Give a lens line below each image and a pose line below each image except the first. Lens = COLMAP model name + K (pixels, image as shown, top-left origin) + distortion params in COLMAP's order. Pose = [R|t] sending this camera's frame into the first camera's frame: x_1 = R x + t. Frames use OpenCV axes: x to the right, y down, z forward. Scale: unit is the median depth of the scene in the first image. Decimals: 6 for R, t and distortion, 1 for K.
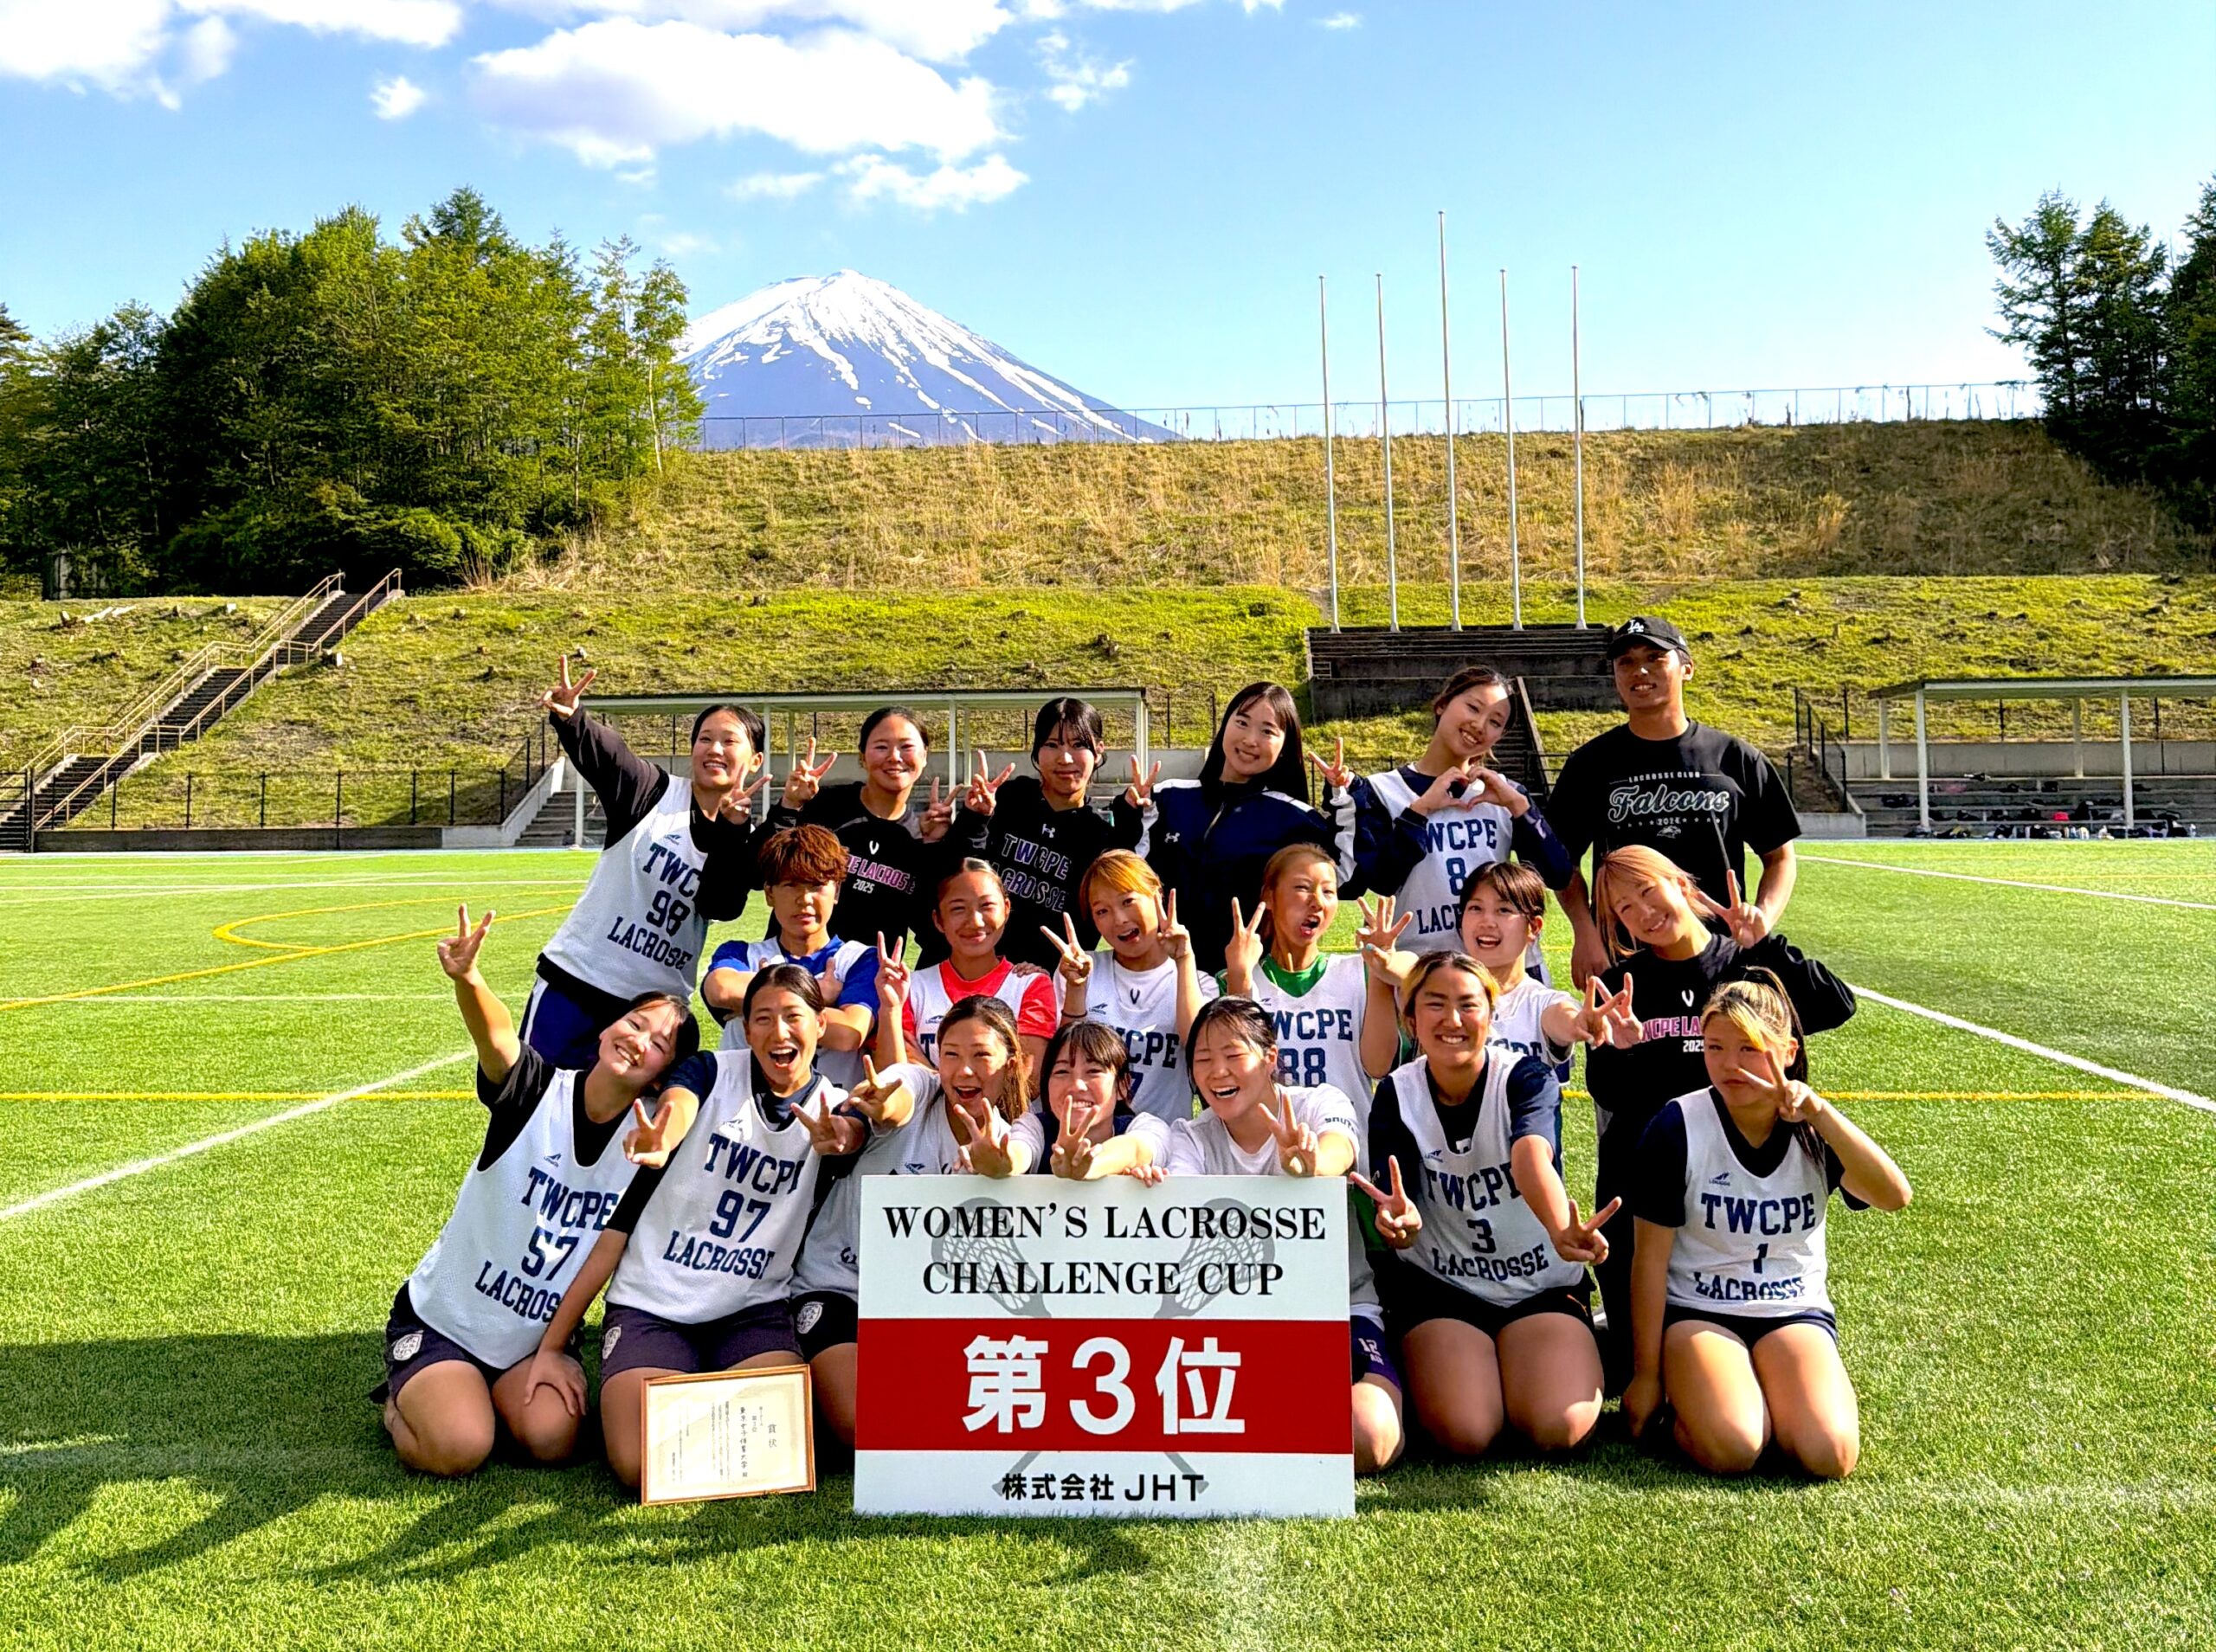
lens RADIAL K [[2037.0, 0, 1105.7], [0, 2037.0, 647.7], [0, 0, 1]] dist [0.229033, -0.540082]
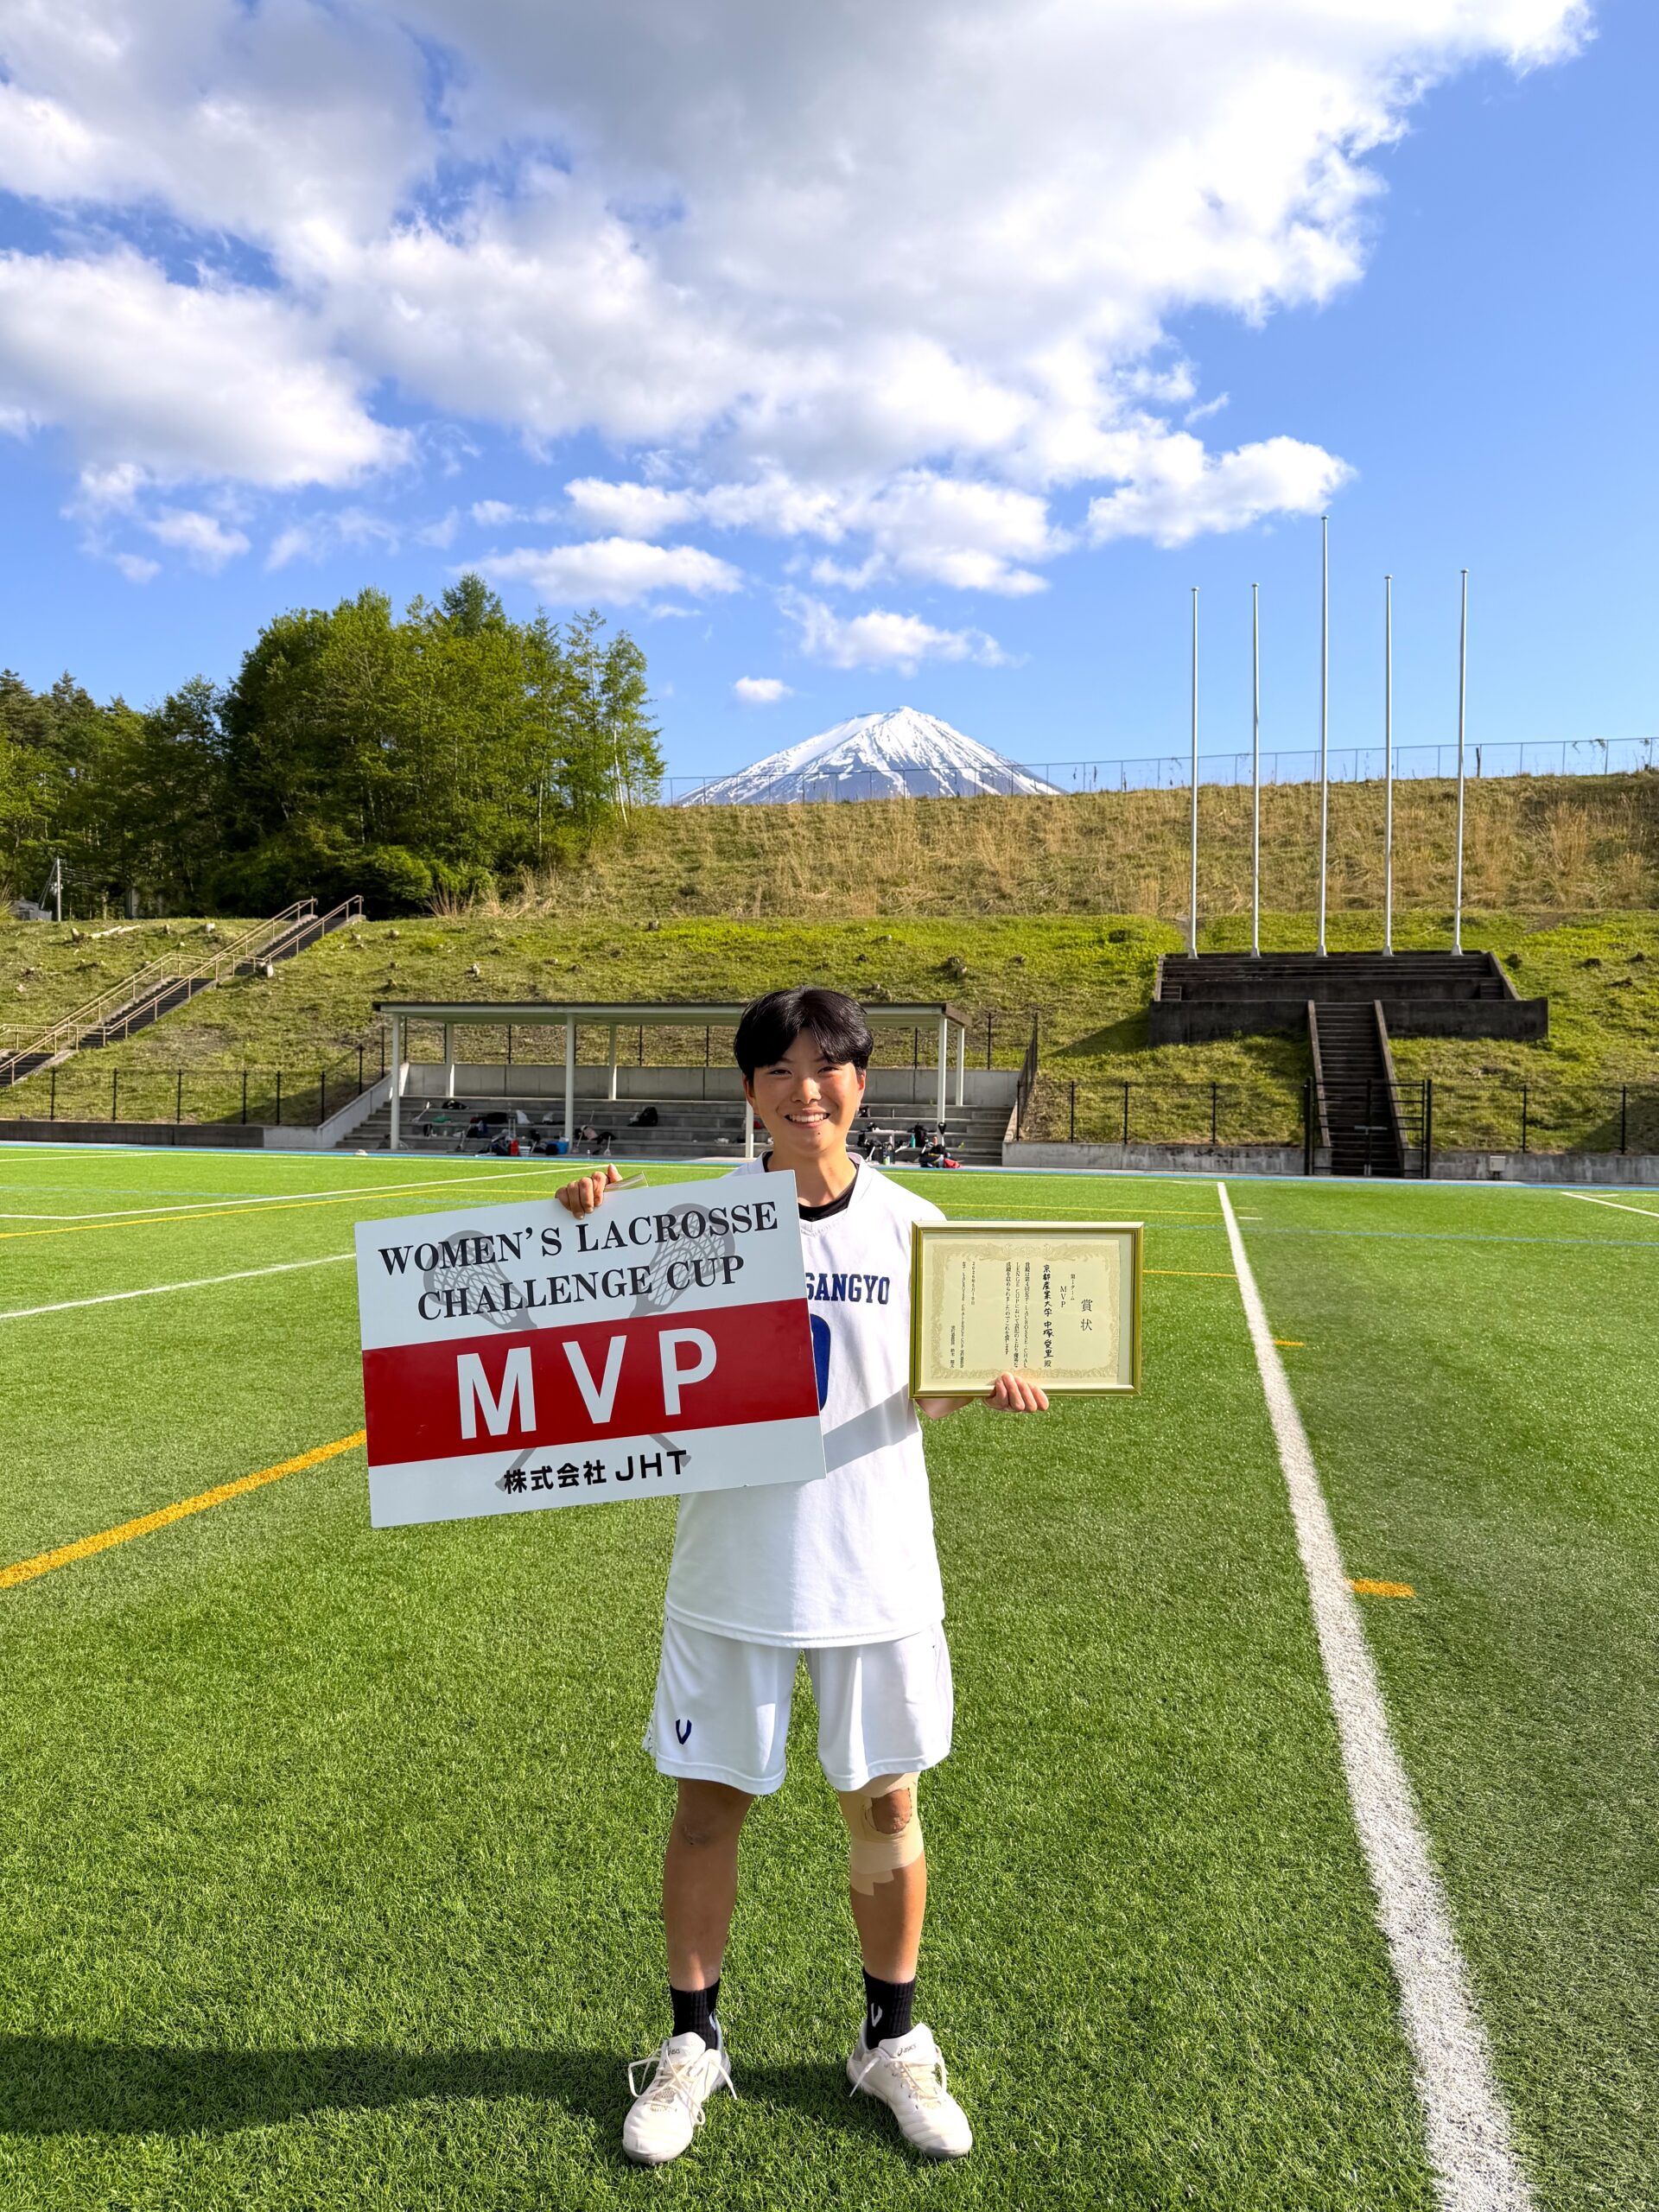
lens RADIAL K [[1527.8, 0, 839.2], [0, 1527.8, 1123.2], [0, 0, 1]] dist [0.180235, -0.344997]
pose [[0.986376, 0.028668, -0.161989, 0.056362], [-0.015430, 0.996480, 0.082400, 0.011158], [0.163781, -0.078778, 0.983346, 0.193441]]
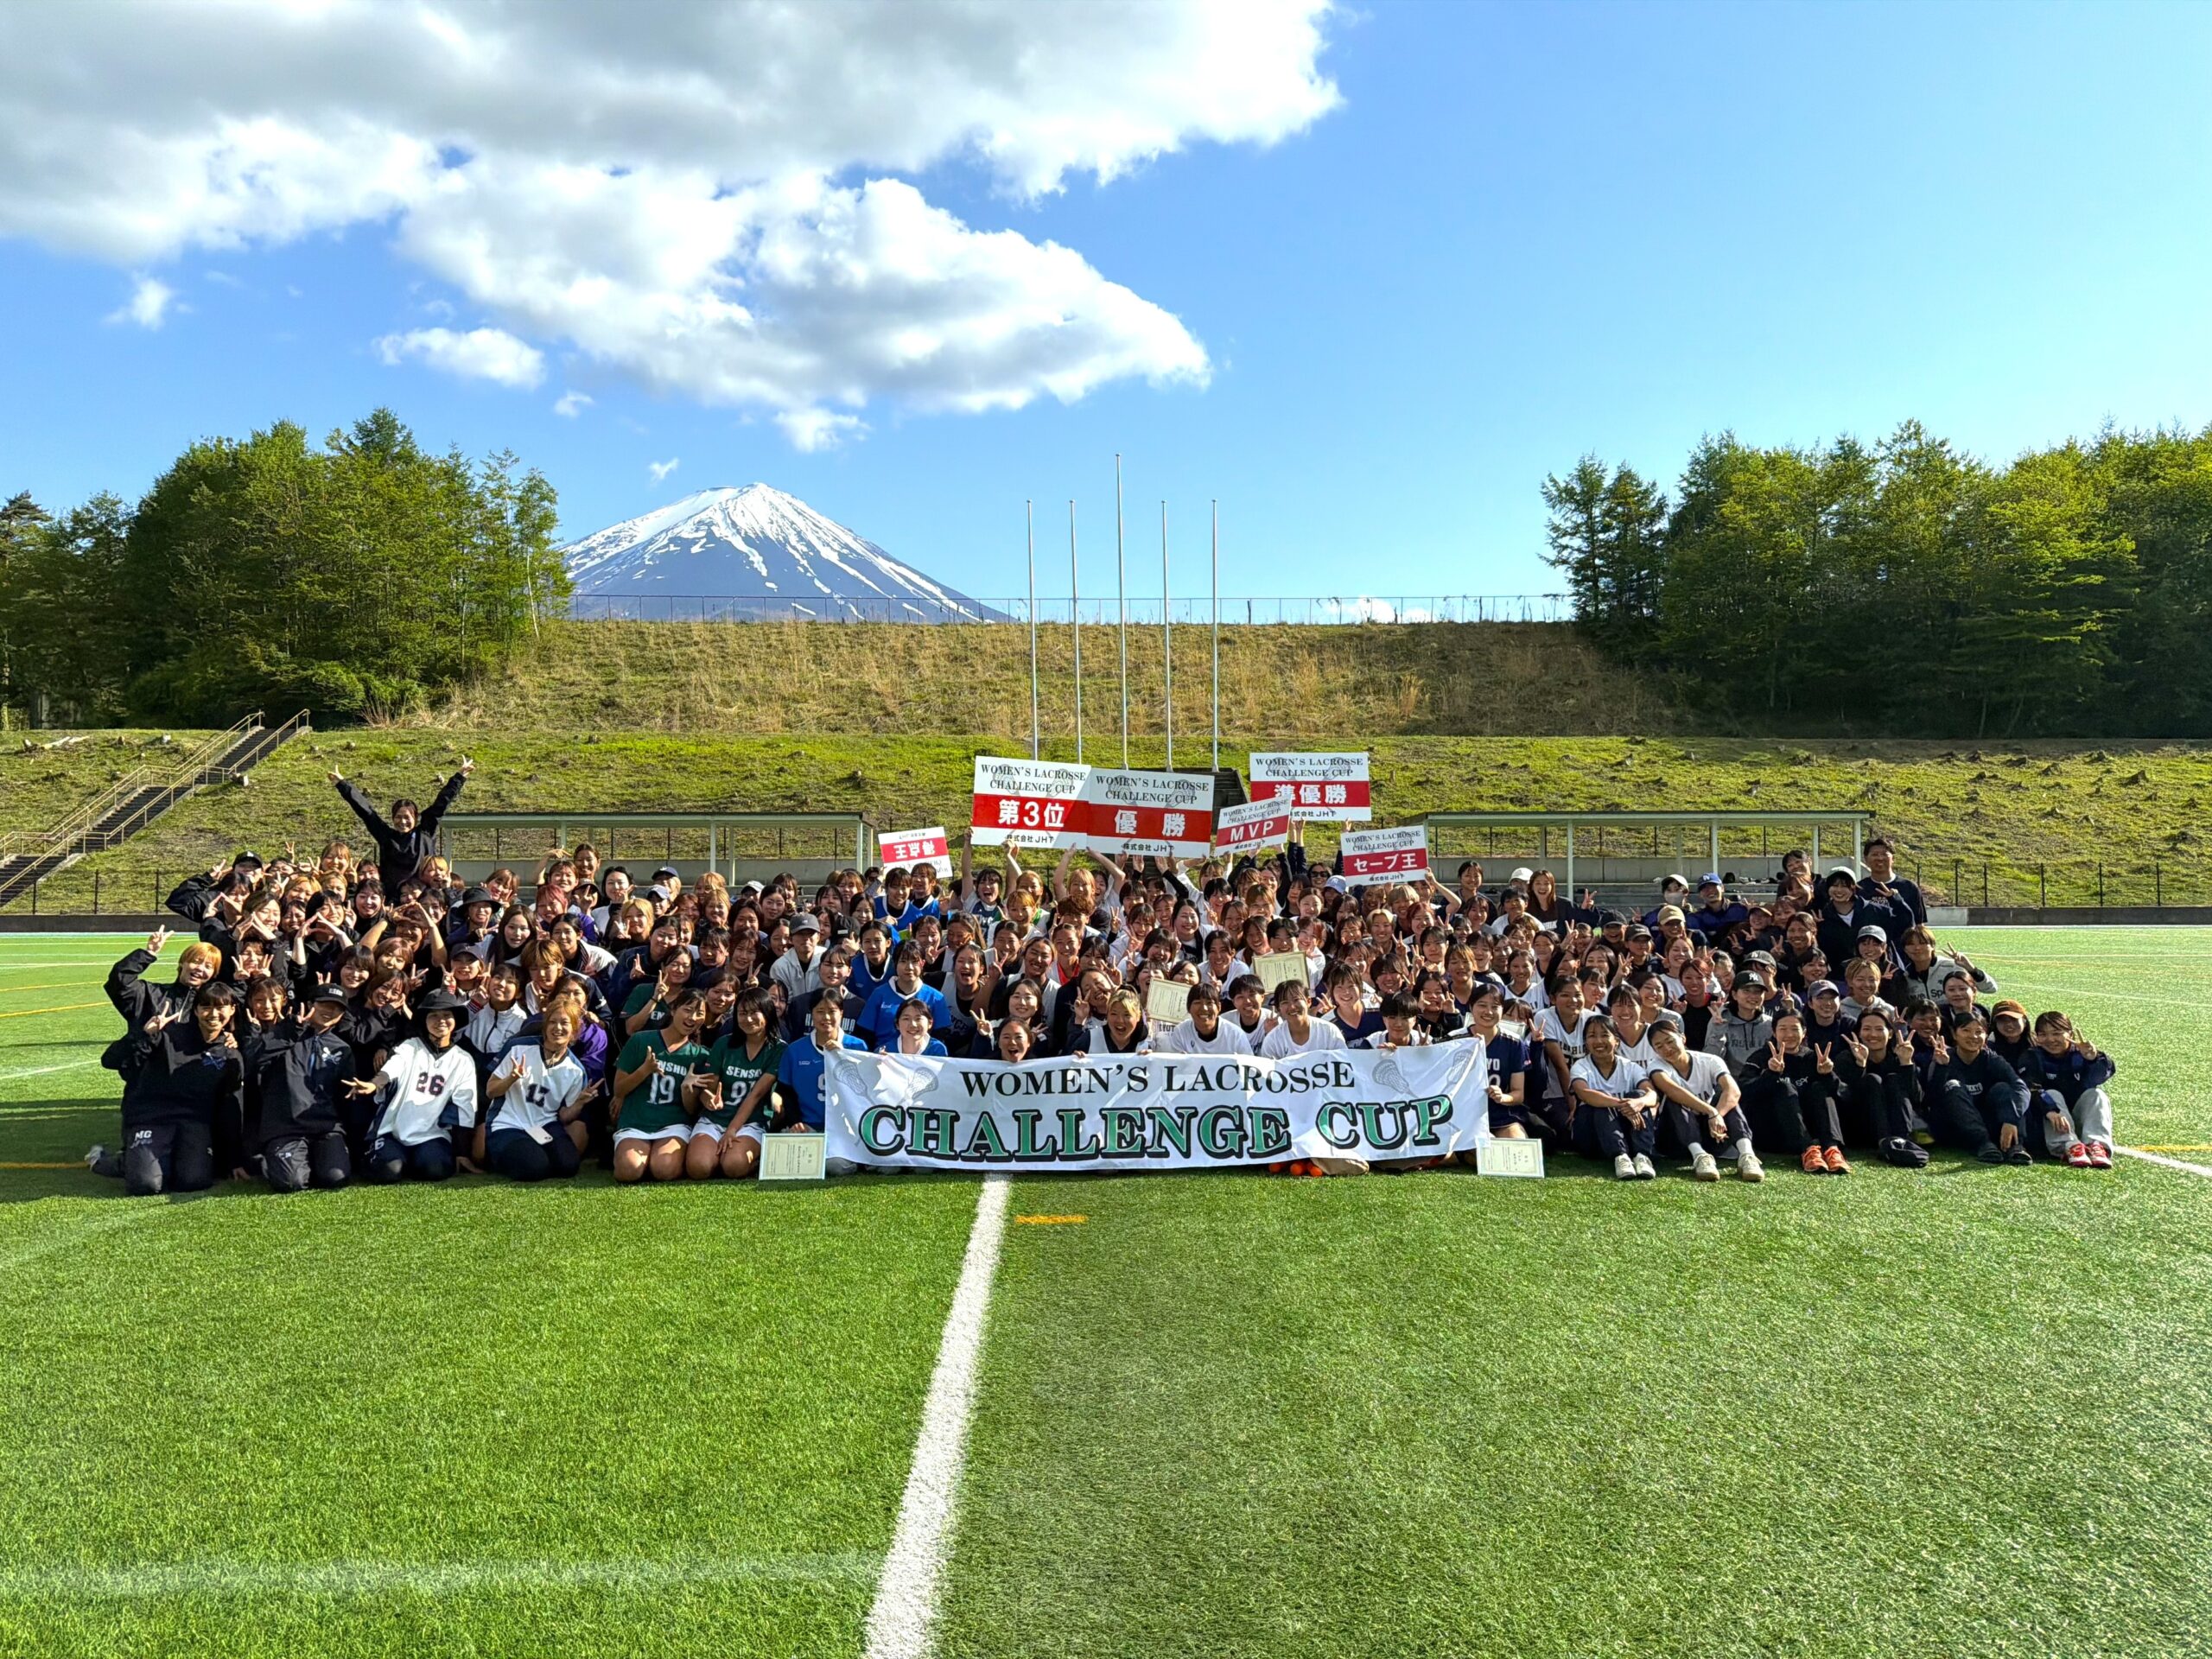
lens RADIAL K [[1527.8, 0, 1102.9], [0, 1527.8, 844.2], [0, 0, 1]] dist [0.180235, -0.344997]
pose [[0.995567, 0.009411, 0.093581, 0.053090], [-0.013354, 0.999045, 0.041600, -0.002029], [-0.093101, -0.042665, 0.994742, 0.001912]]
